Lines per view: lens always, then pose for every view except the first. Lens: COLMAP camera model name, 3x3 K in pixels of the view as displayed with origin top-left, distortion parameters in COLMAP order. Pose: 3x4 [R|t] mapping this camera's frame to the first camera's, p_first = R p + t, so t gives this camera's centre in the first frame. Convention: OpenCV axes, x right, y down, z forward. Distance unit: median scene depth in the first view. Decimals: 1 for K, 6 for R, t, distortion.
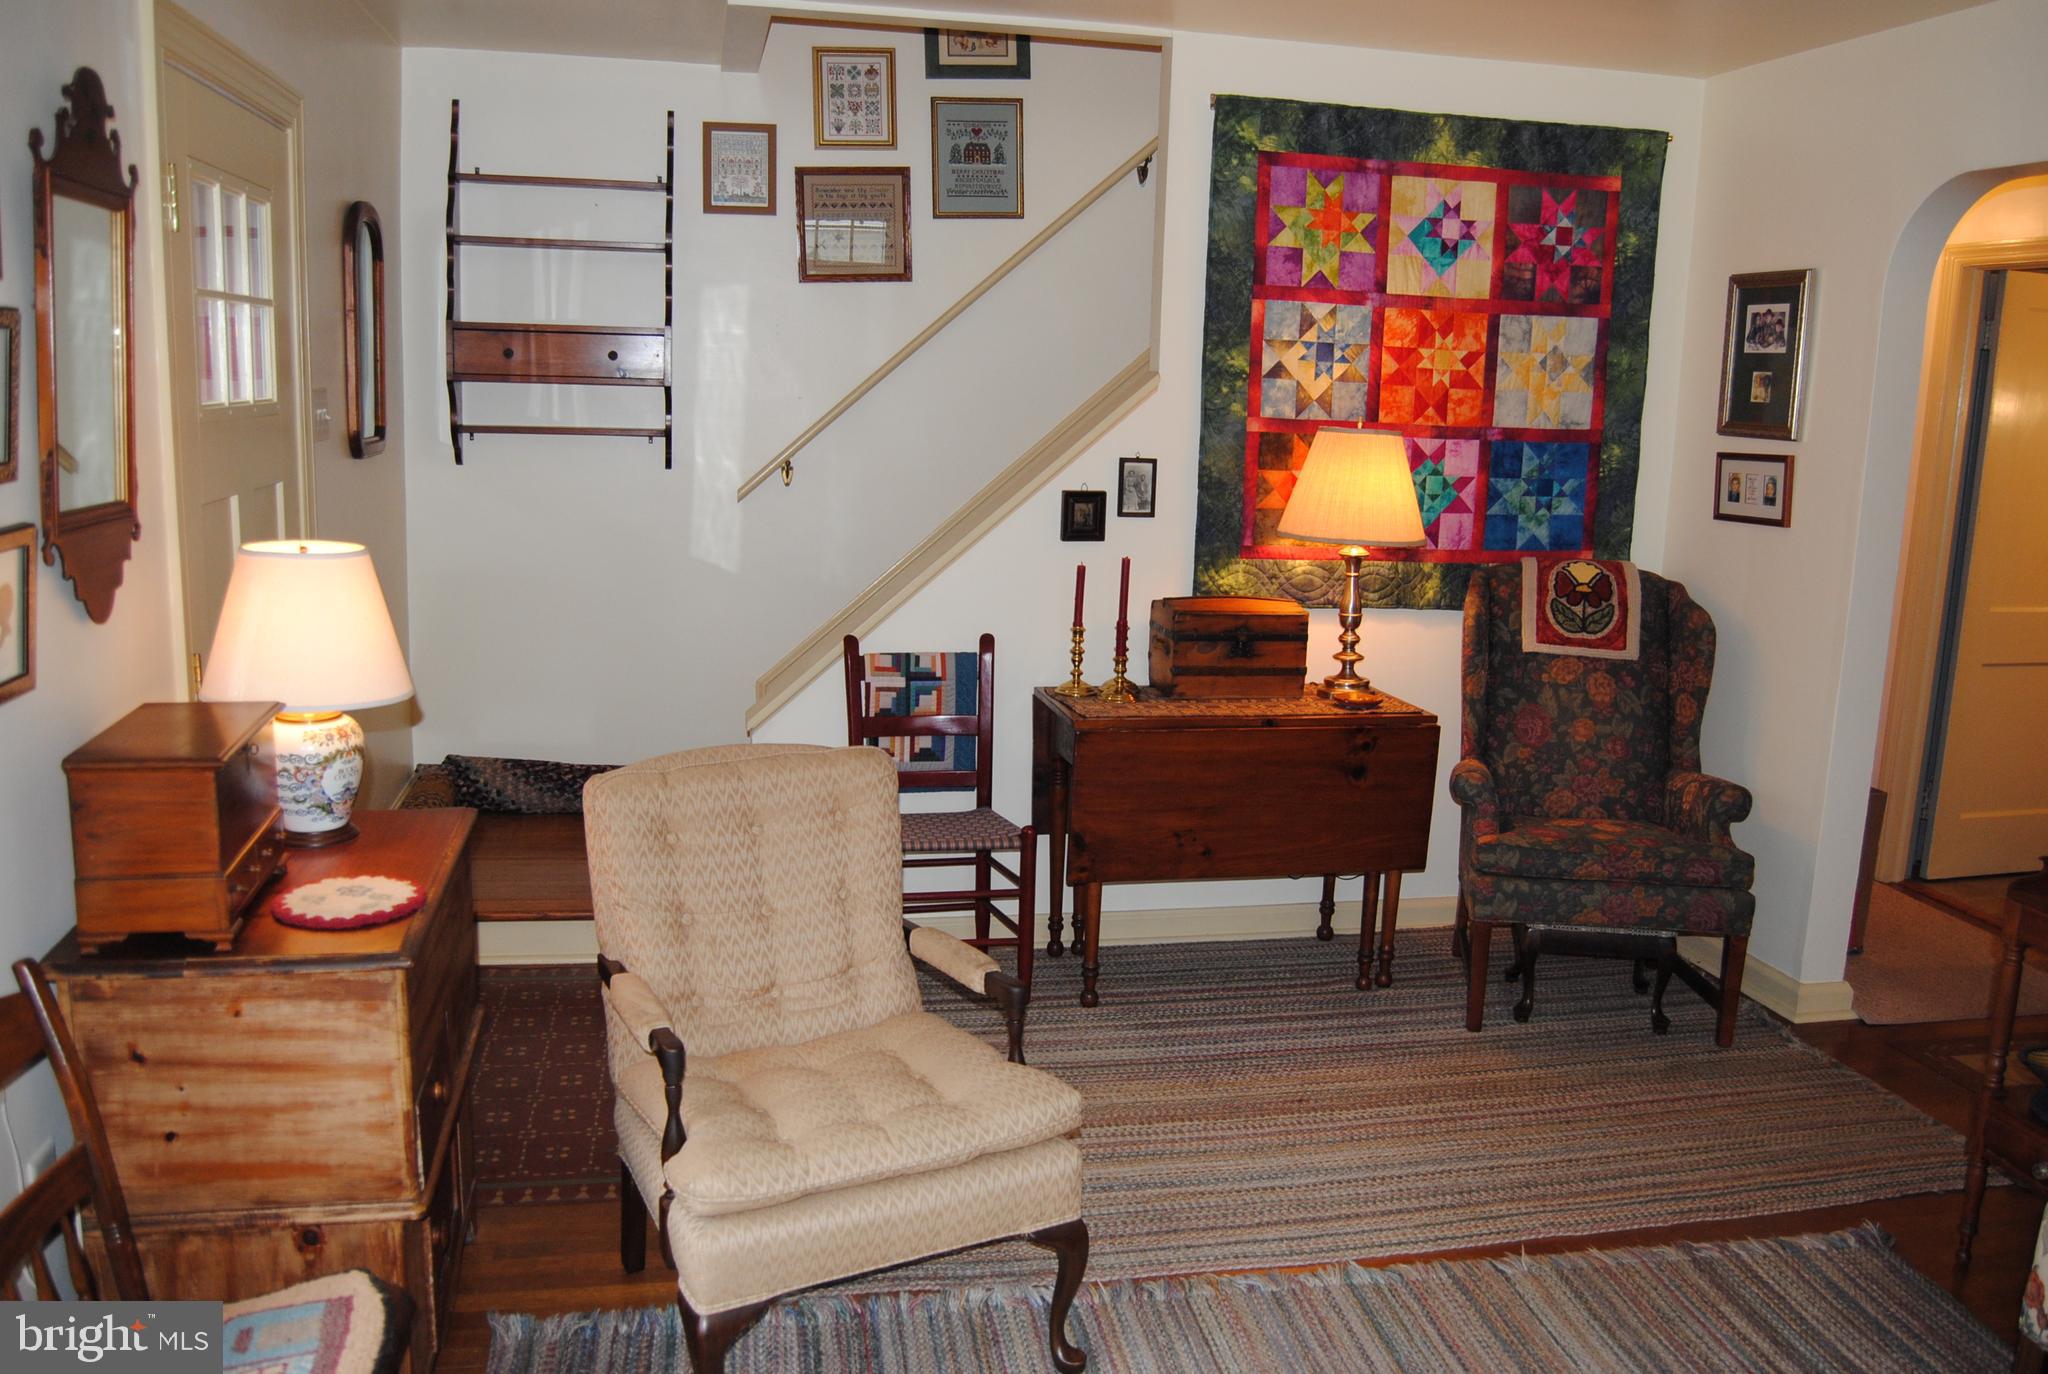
lens RADIAL K [[1632.2, 0, 1038.5], [0, 1632.2, 684.3], [0, 0, 1]] dist [-0.095303, 0.035095]
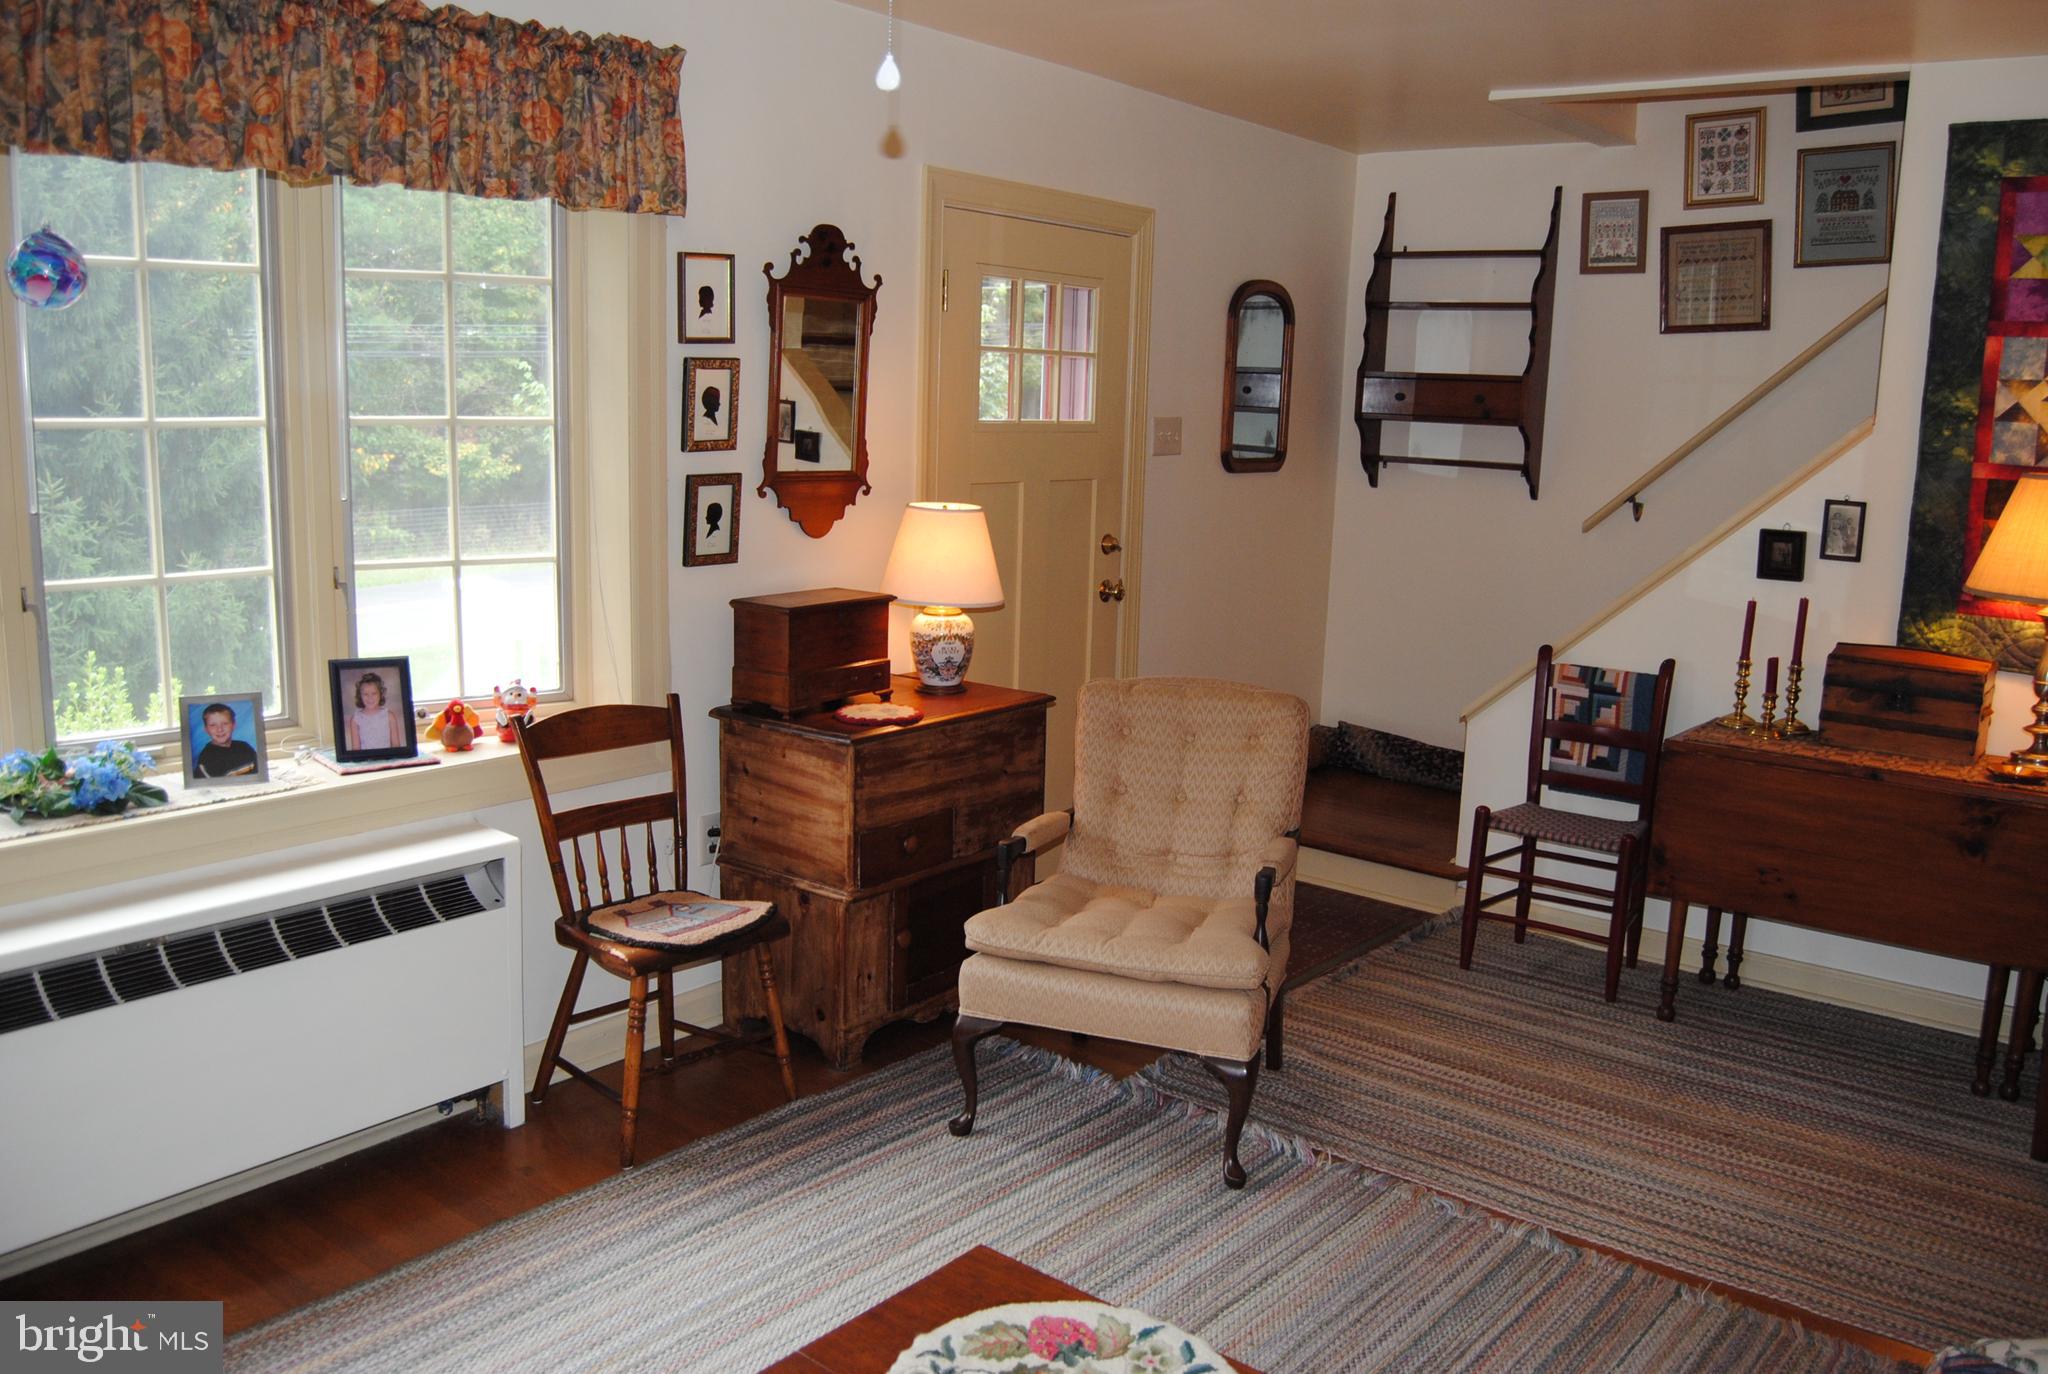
lens RADIAL K [[1632.2, 0, 1038.5], [0, 1632.2, 684.3], [0, 0, 1]] dist [-0.095303, 0.035095]
pose [[0.641570, 0.121247, -0.757421, 0.494220], [-0.150966, 0.988075, 0.030294, 0.015354], [0.752062, 0.094909, 0.652223, 0.015056]]
